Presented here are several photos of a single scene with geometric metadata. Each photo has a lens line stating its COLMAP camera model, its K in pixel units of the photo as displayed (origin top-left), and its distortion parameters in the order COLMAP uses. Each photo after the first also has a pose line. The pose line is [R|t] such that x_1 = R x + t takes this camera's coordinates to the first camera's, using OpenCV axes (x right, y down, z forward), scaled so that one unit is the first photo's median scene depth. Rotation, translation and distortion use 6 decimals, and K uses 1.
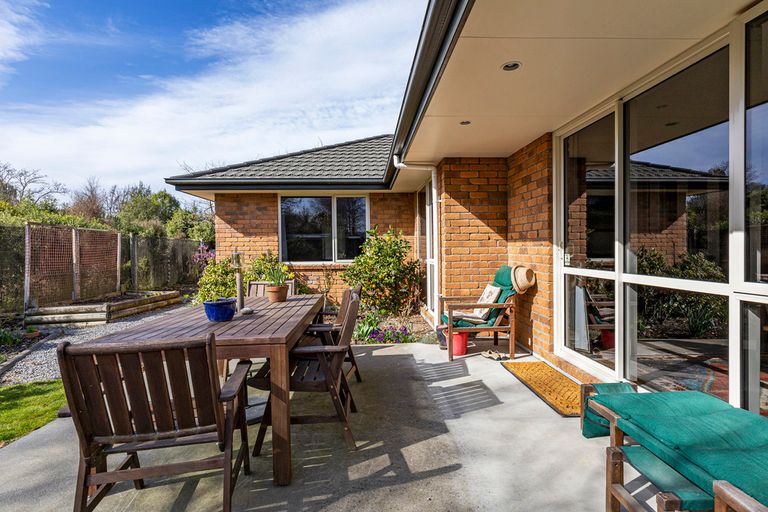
lens RADIAL K [[387.7, 0, 384.0], [0, 387.7, 256.0], [0, 0, 1]] dist [0.001454, 0.000382]
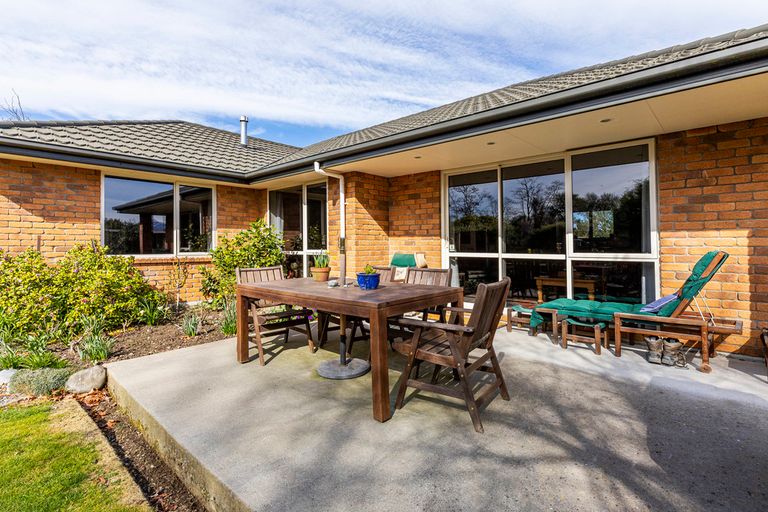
lens RADIAL K [[379.4, 0, 384.4], [0, 379.4, 240.5], [0, 0, 1]] dist [0.000661, 0.000120]
pose [[0.702940, 0.022038, 0.710907, -0.442498], [0.004943, 0.999344, -0.035868, 0.017198], [-0.711232, 0.028727, 0.702371, 0.026080]]
